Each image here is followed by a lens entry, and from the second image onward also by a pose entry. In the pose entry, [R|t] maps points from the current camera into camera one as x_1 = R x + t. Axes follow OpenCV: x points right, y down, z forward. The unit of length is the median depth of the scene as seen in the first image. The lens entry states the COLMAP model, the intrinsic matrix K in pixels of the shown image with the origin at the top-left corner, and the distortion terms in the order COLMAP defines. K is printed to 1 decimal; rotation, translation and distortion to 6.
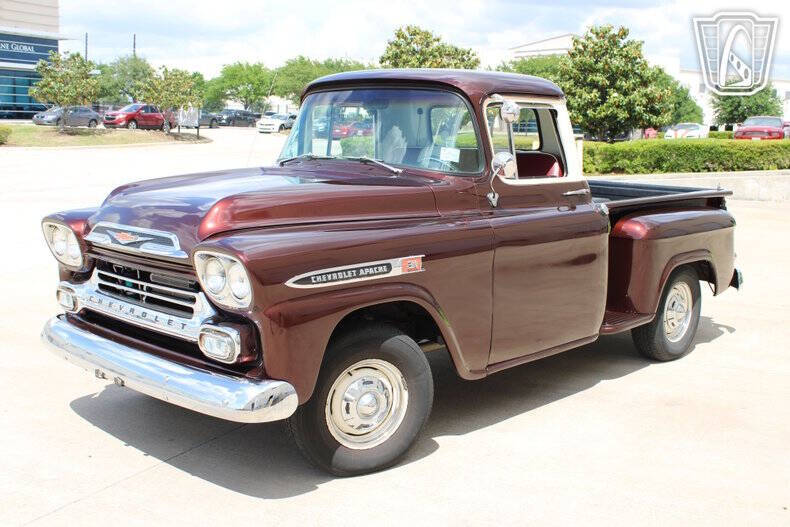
lens RADIAL K [[916.4, 0, 391.5], [0, 916.4, 249.4], [0, 0, 1]] dist [-0.057504, 0.000000]
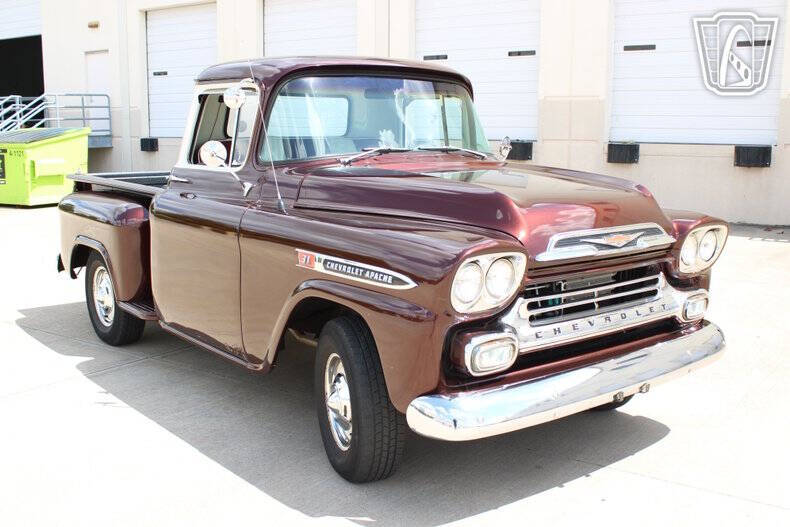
lens RADIAL K [[881.8, 0, 401.9], [0, 881.8, 269.2], [0, 0, 1]] dist [-0.070630, 0.000000]
pose [[0.105516, -0.180157, 0.977962, -0.717836], [0.133937, 0.977065, 0.165541, -0.096191], [-0.985356, 0.113518, 0.127226, 0.672964]]
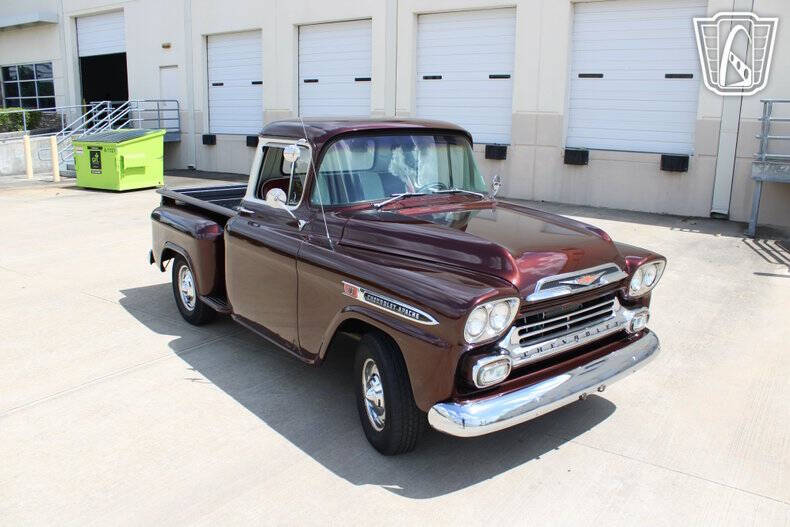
lens RADIAL K [[677.2, 0, 404.0], [0, 677.2, 272.9], [0, 0, 1]] dist [-0.122620, 0.045326]
pose [[0.099712, -0.251218, 0.962781, -0.713324], [0.121249, 0.963460, 0.238837, -0.160564], [-0.987601, 0.092921, 0.126529, 0.685798]]
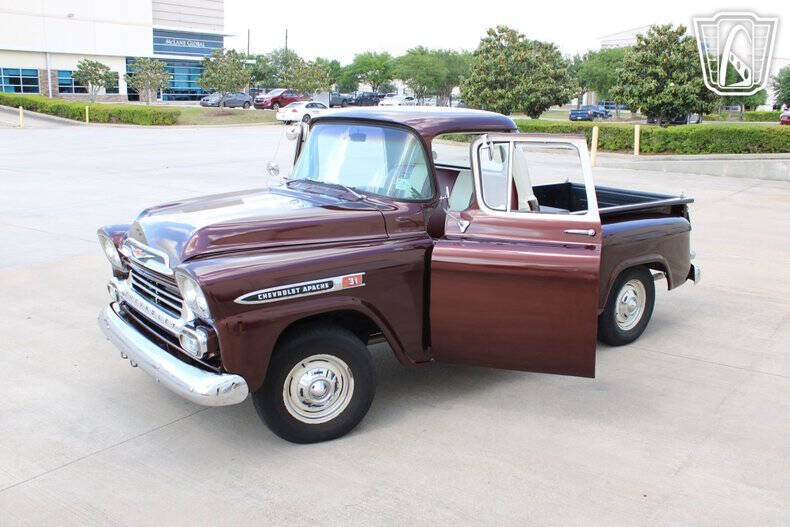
lens RADIAL K [[749.0, 0, 395.4], [0, 749.0, 269.8], [0, 0, 1]] dist [-0.088873, 0.000000]
pose [[0.989942, 0.028089, -0.138658, 0.132347], [-0.015499, 0.995725, 0.091055, -0.055245], [0.140623, -0.087990, 0.986146, 0.006050]]
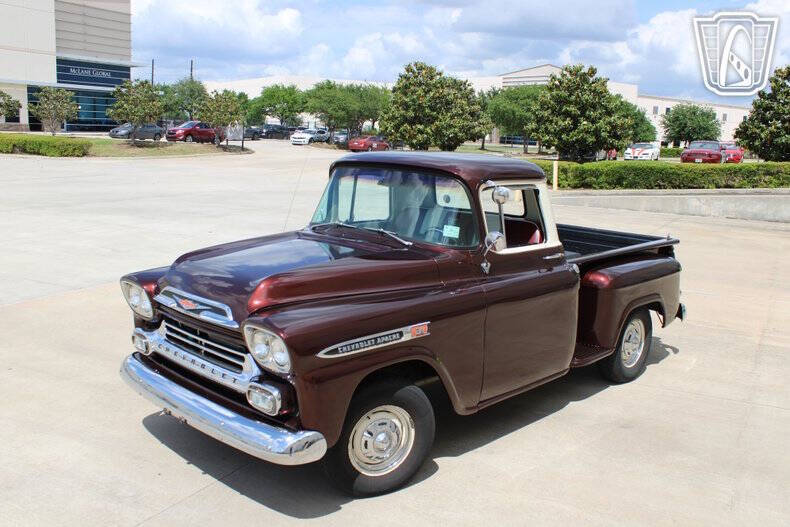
lens RADIAL K [[749.0, 0, 392.5], [0, 749.0, 256.3], [0, 0, 1]] dist [-0.088873, 0.000000]
pose [[0.999869, 0.013717, -0.008585, -0.004101], [-0.013458, 0.999472, 0.029561, -0.067732], [0.008986, -0.029442, 0.999526, -0.002299]]
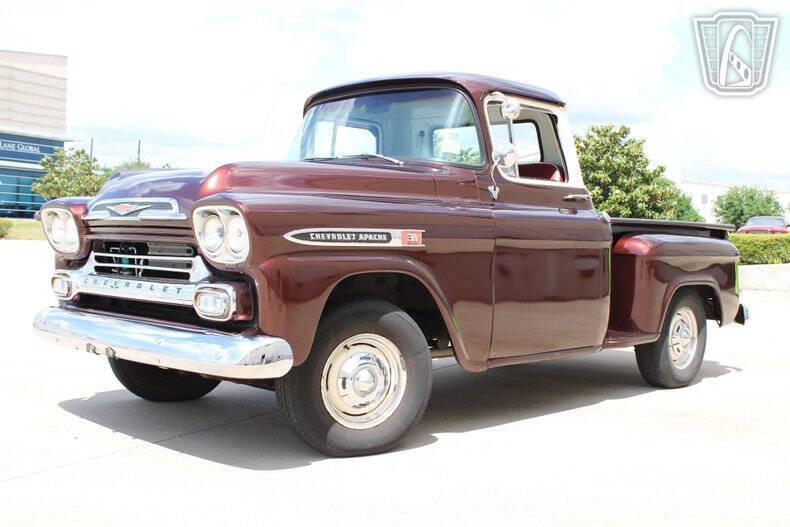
lens RADIAL K [[916.4, 0, 388.6], [0, 916.4, 258.5], [0, 0, 1]] dist [-0.057504, 0.000000]
pose [[0.999876, 0.013990, -0.007185, 0.002704], [-0.014714, 0.993458, -0.113245, 0.091123], [0.005554, 0.113336, 0.993541, 0.012157]]
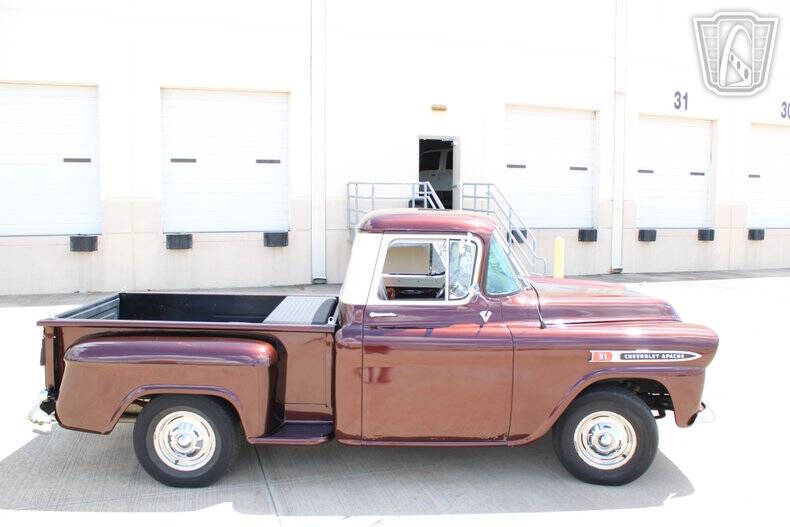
lens RADIAL K [[677.2, 0, 397.4], [0, 677.2, 271.6], [0, 0, 1]] dist [-0.122620, 0.045326]
pose [[-0.736598, -0.097644, 0.669246, -0.466984], [0.072339, 0.972472, 0.221505, -0.257535], [-0.672452, 0.211573, -0.709257, 1.376956]]
